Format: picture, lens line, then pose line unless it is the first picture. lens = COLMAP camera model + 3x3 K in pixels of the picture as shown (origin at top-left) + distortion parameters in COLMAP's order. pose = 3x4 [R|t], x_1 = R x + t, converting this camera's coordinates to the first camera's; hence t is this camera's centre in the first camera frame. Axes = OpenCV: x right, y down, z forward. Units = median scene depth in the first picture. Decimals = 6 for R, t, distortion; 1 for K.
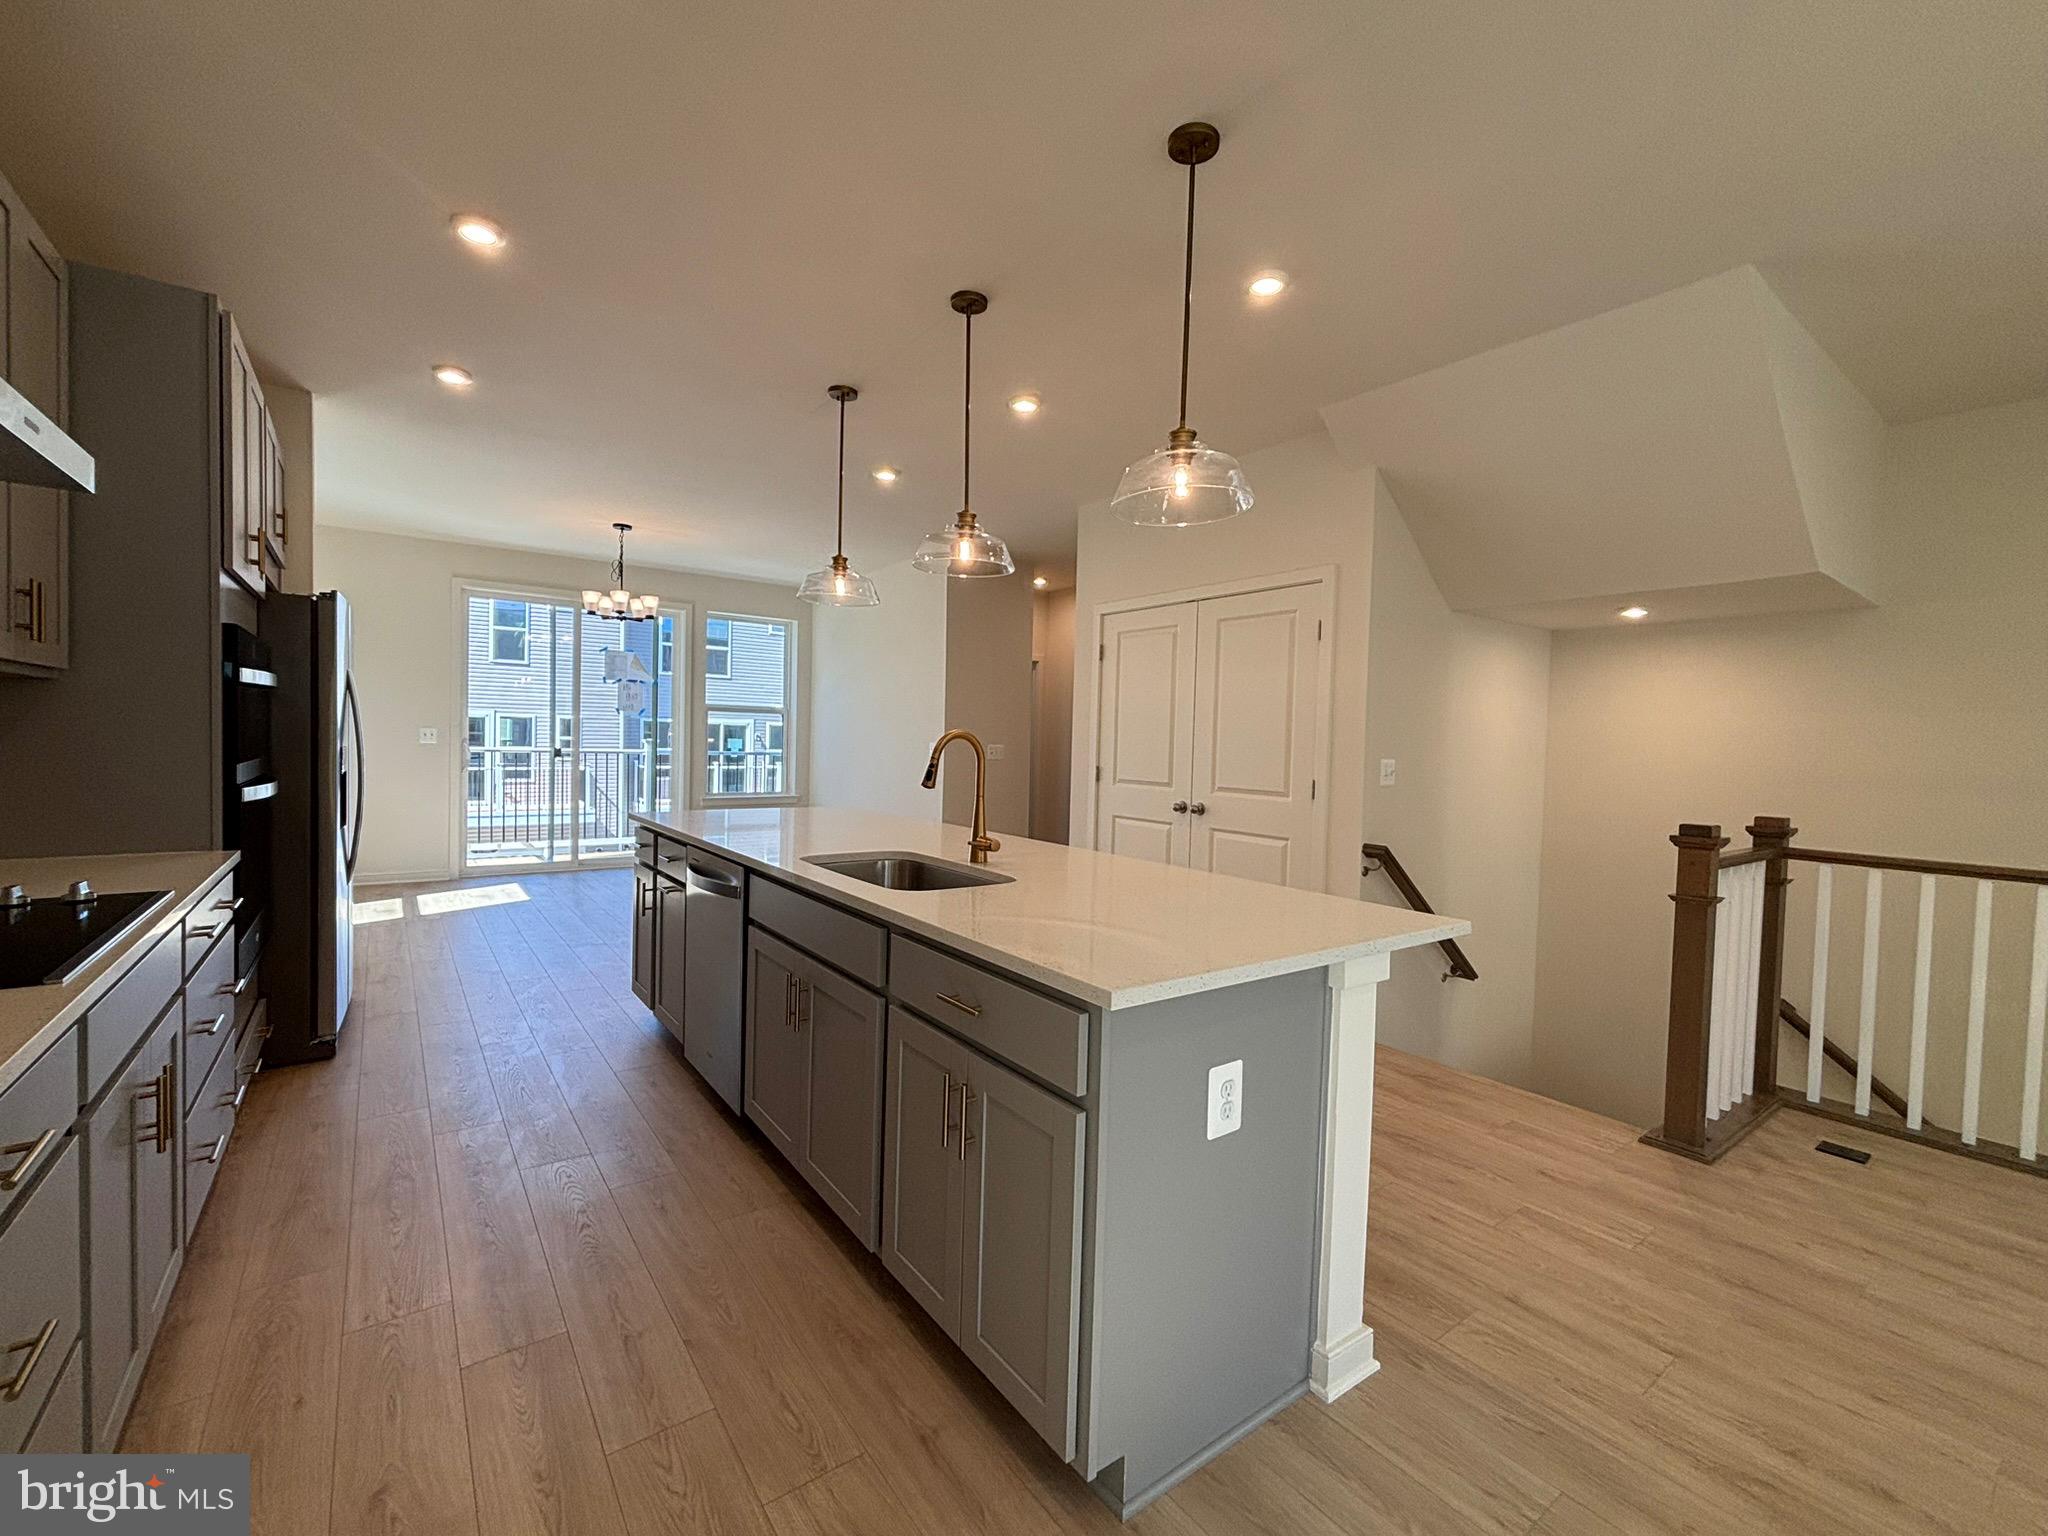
lens RADIAL K [[860.9, 0, 1017.8], [0, 860.9, 766.2], [0, 0, 1]] dist [0.004108, 0.000303]
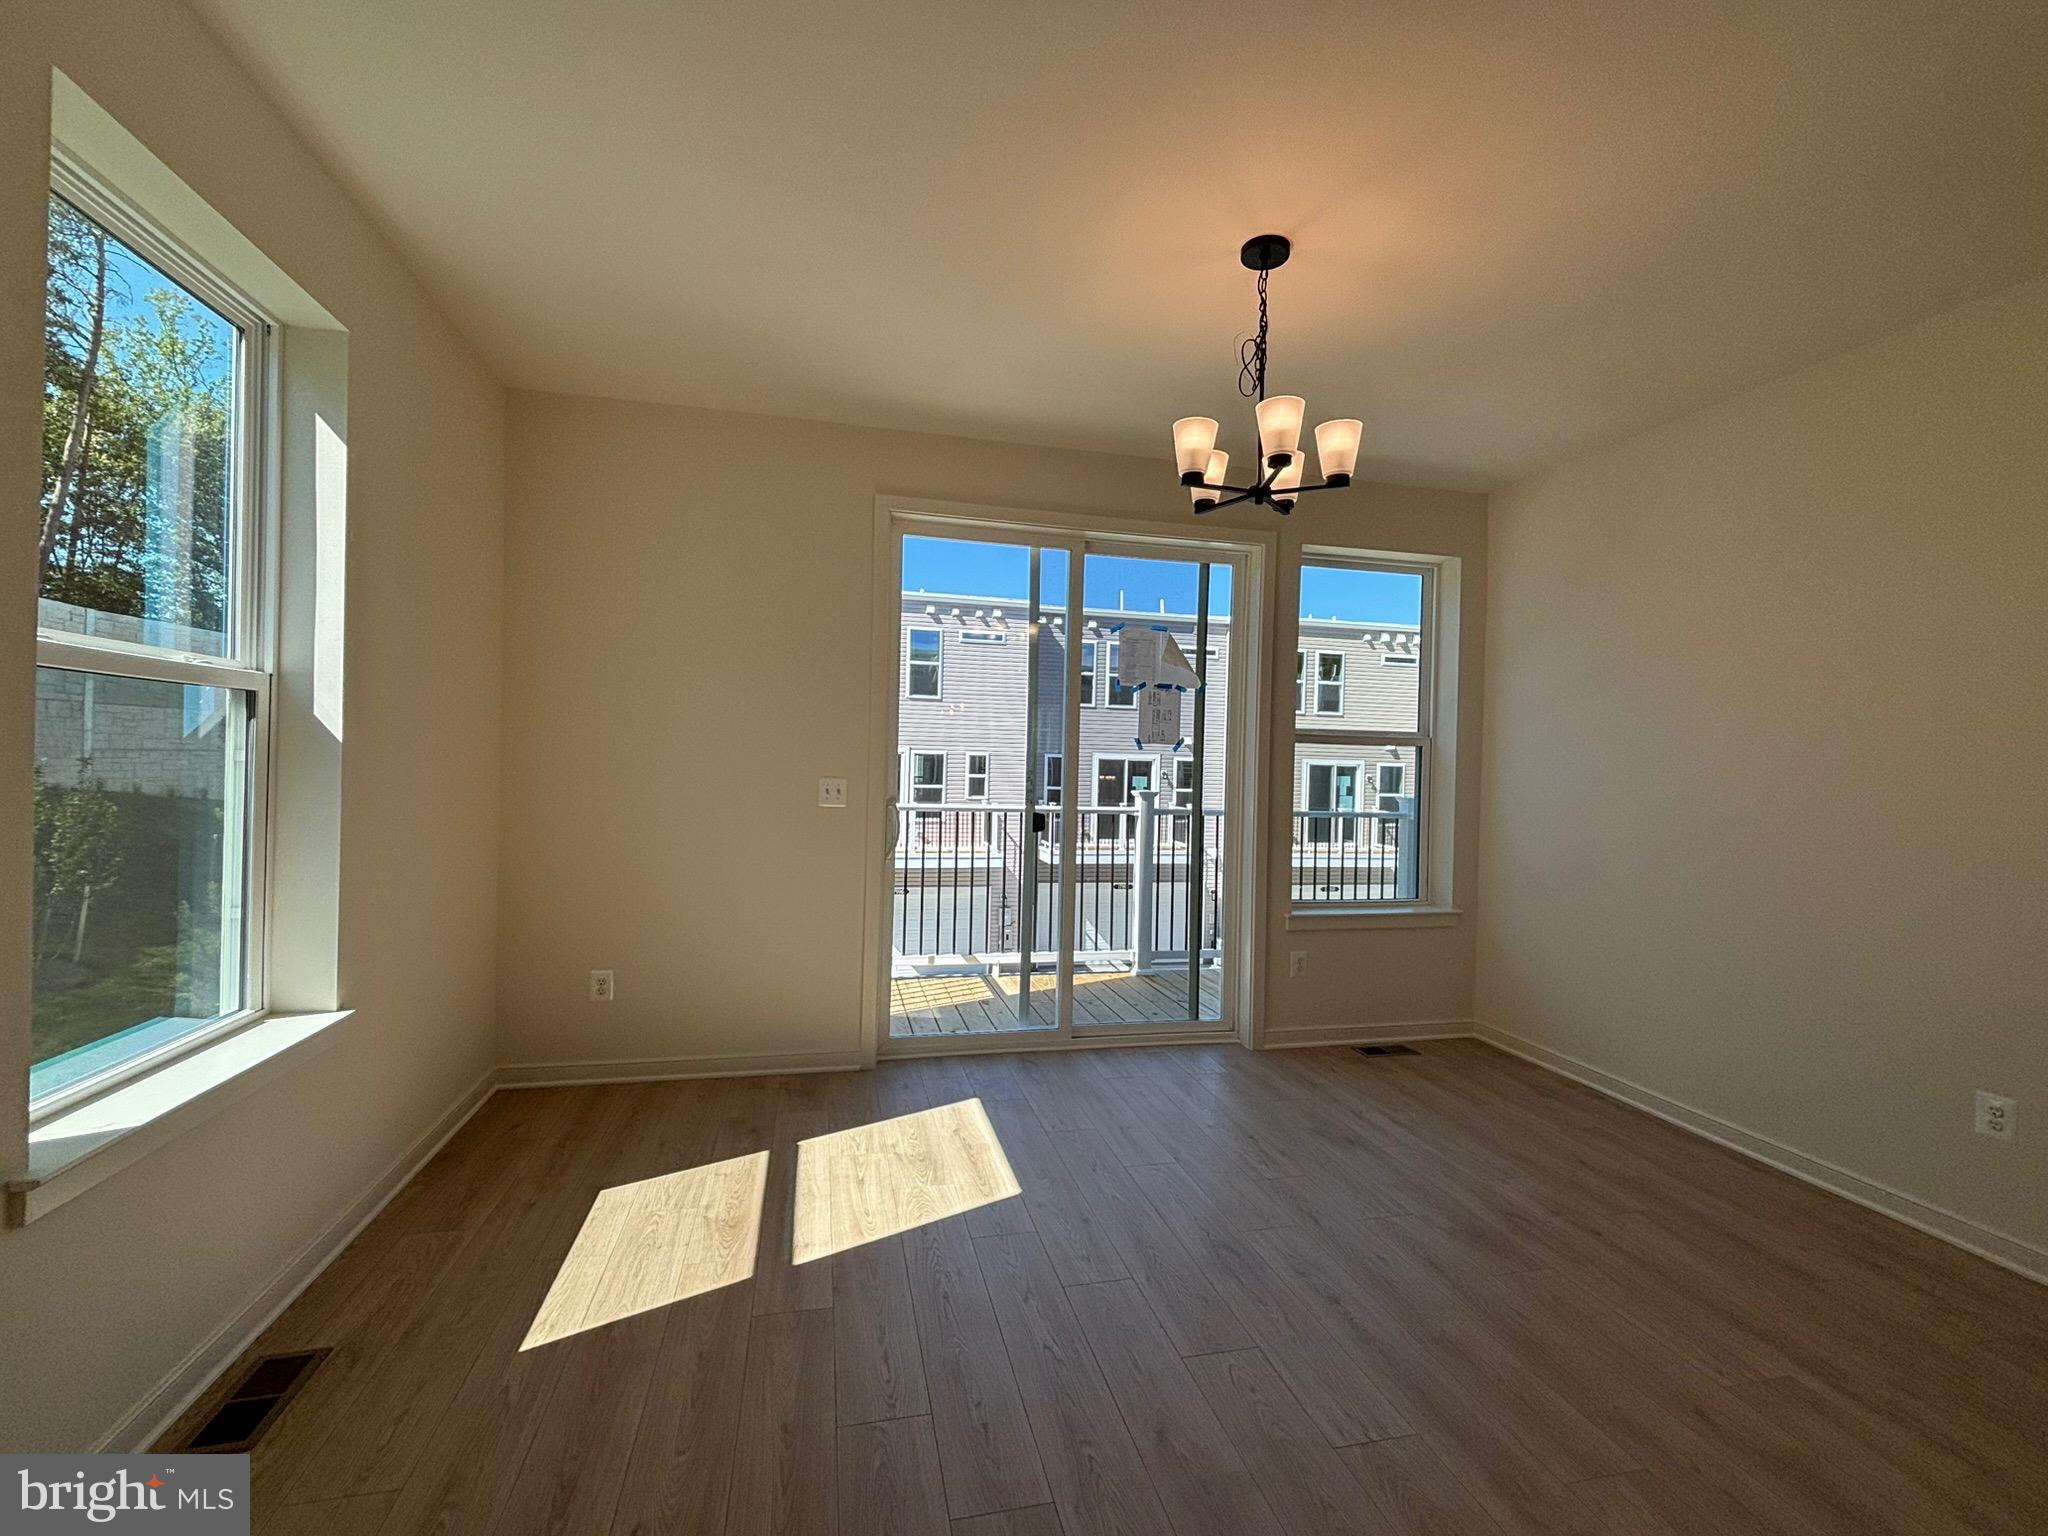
lens RADIAL K [[851.9, 0, 1021.4], [0, 851.9, 762.9], [0, 0, 1]] dist [0.000129, -0.000352]
pose [[0.918356, -0.002721, -0.395746, -0.332457], [-0.014286, 0.999097, -0.040020, -0.030973], [0.395497, 0.042406, 0.917488, 0.507278]]
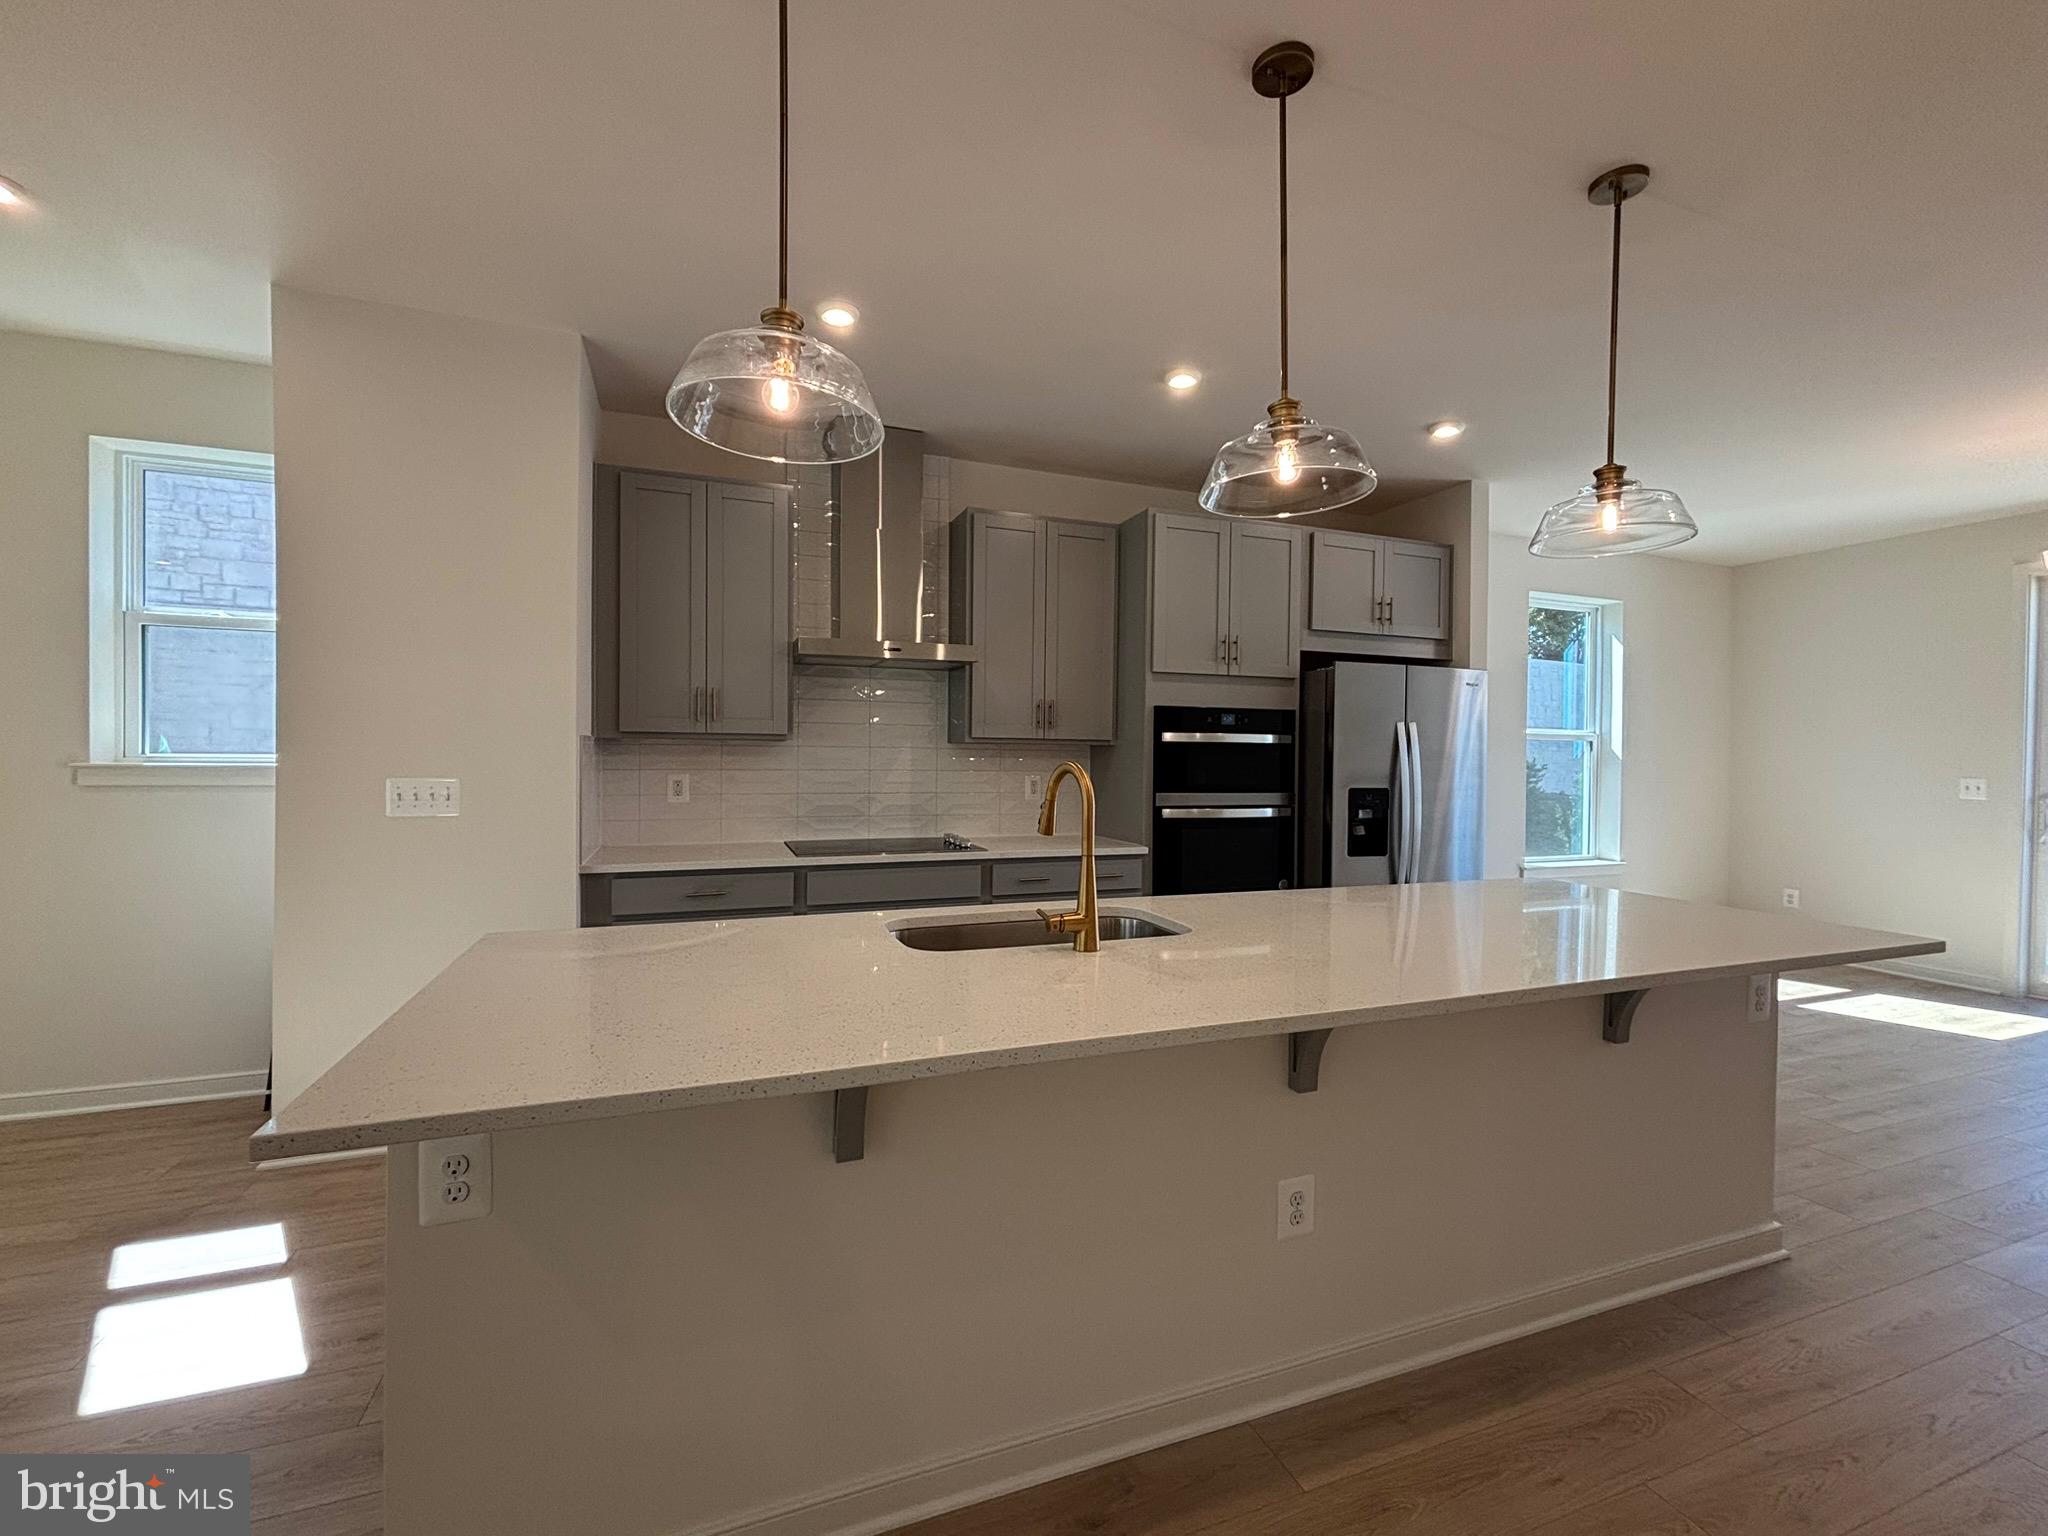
lens RADIAL K [[855.4, 0, 1014.2], [0, 855.4, 765.2], [0, 0, 1]] dist [0.002424, -0.000405]
pose [[-0.278895, -0.019831, -0.960117, 0.214087], [-0.048265, 0.998813, -0.006611, -0.010572], [0.959108, 0.044496, -0.279521, 0.377979]]
